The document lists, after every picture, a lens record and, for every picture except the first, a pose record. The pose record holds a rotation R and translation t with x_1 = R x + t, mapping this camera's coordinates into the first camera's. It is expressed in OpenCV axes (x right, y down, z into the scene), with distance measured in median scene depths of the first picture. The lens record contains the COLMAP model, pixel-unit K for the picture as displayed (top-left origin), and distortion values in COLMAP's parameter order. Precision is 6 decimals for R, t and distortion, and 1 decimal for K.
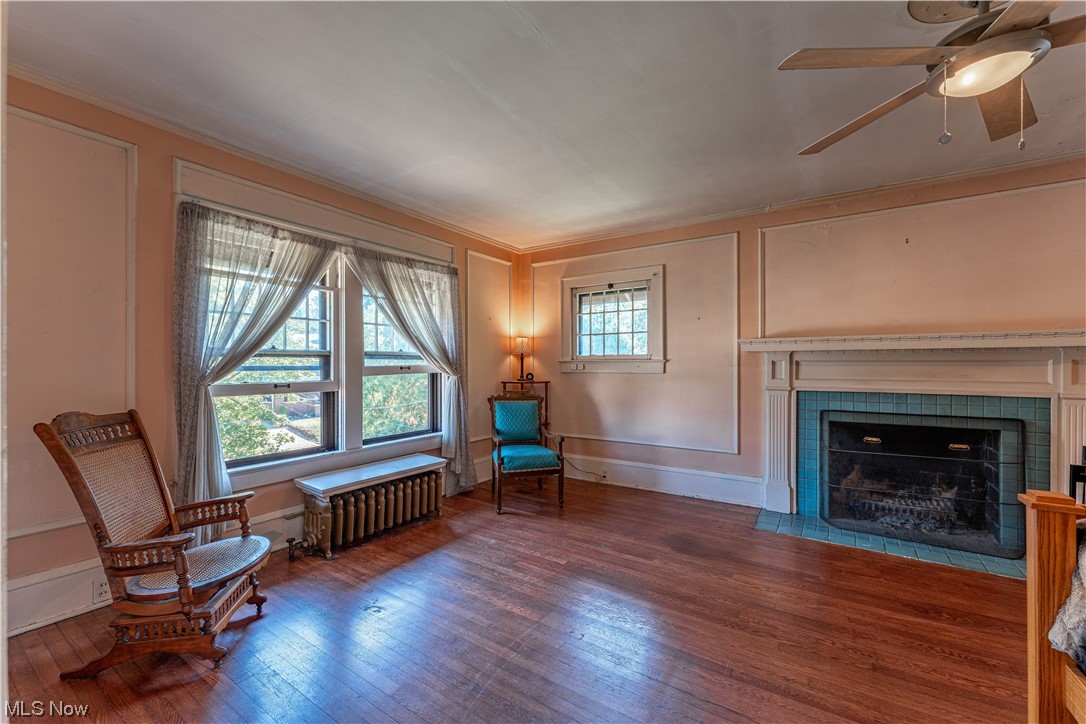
lens RADIAL K [[438.9, 0, 538.2], [0, 438.9, 364.7], [0, 0, 1]] dist [0.000139, 0.000070]
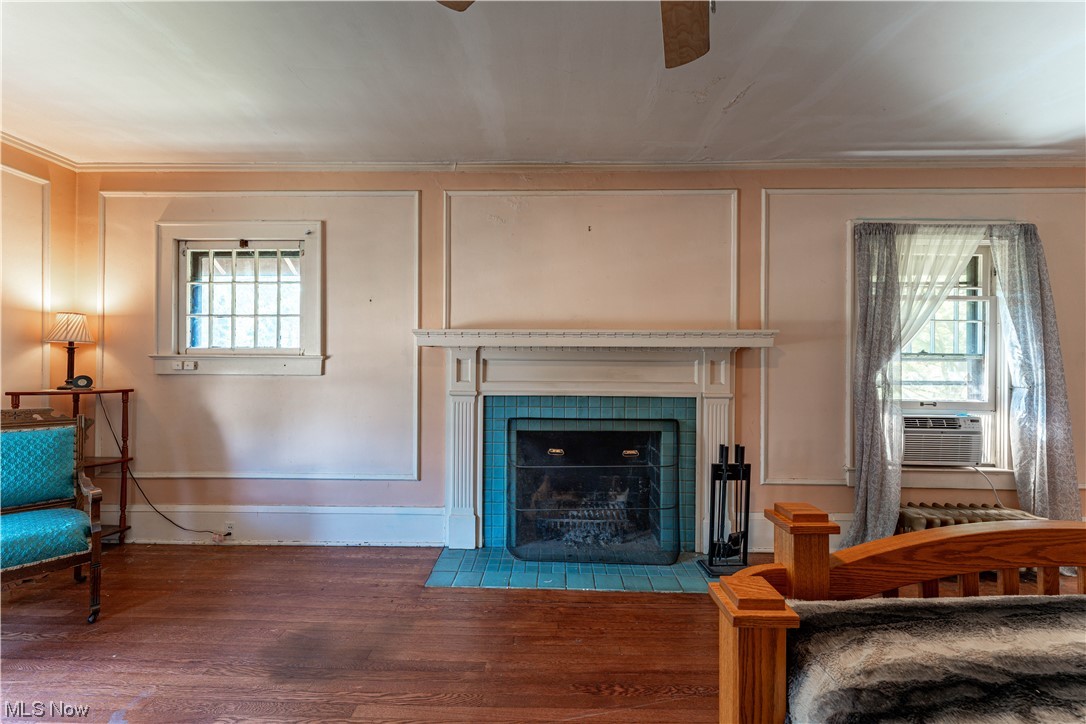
lens RADIAL K [[438.9, 0, 538.2], [0, 438.9, 364.7], [0, 0, 1]] dist [0.000139, 0.000070]
pose [[0.847157, 0.006230, 0.531306, 0.238071], [-0.005925, 0.999980, -0.002278, 0.002791], [-0.531309, -0.001218, 0.847177, 0.252973]]
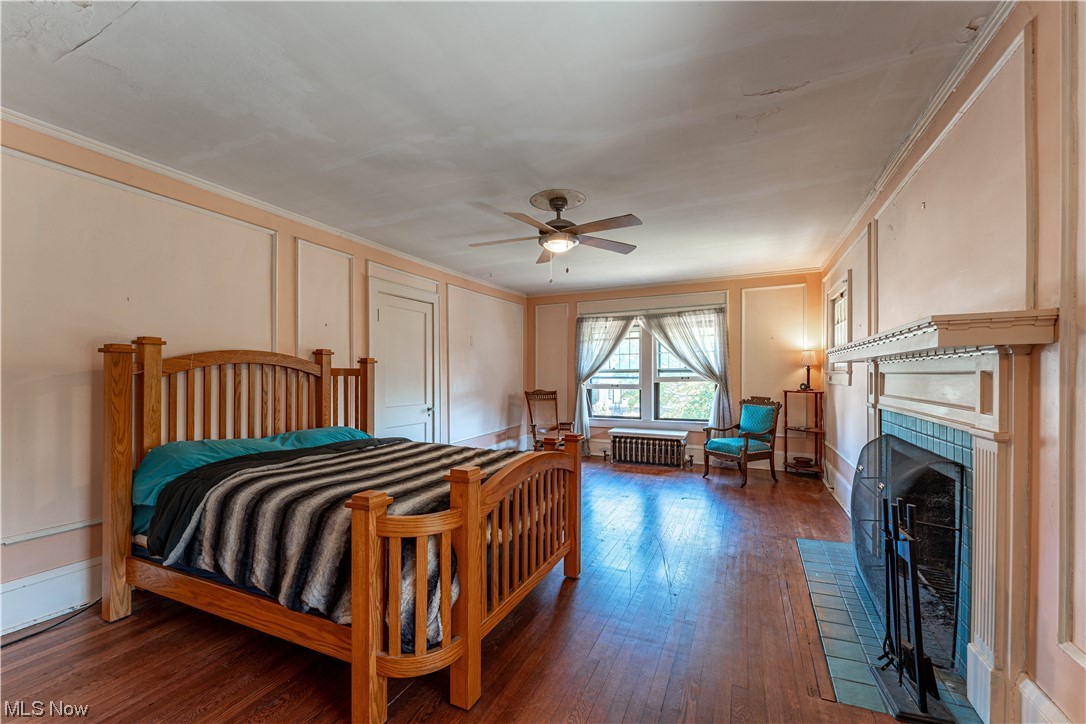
lens RADIAL K [[439.4, 0, 541.2], [0, 439.4, 383.3], [0, 0, 1]] dist [0.001280, 0.000154]
pose [[0.141545, 0.018281, -0.989763, 1.286170], [0.004659, 0.999806, 0.019133, -0.006845], [0.989921, -0.007319, 0.141432, 0.254297]]
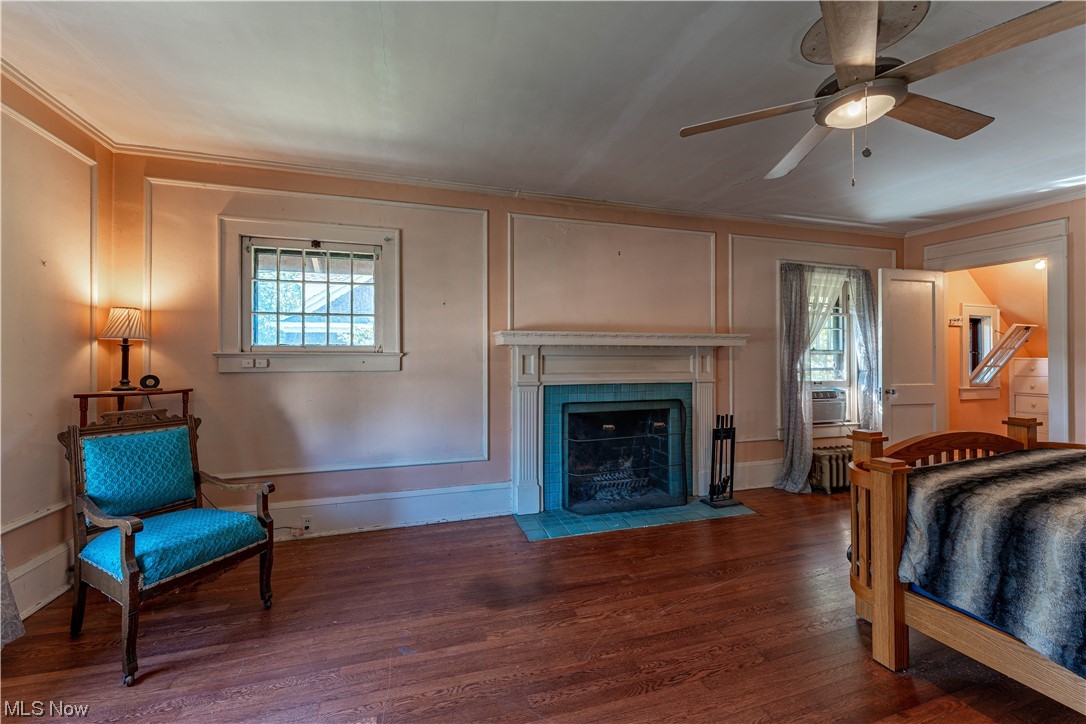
lens RADIAL K [[440.2, 0, 543.8], [0, 440.2, 355.6], [0, 0, 1]] dist [0.001224, 0.000075]
pose [[0.634745, 0.005325, 0.772703, -0.172073], [0.002606, 0.999956, -0.009032, 0.001020], [-0.772717, 0.007747, 0.634703, 0.366351]]
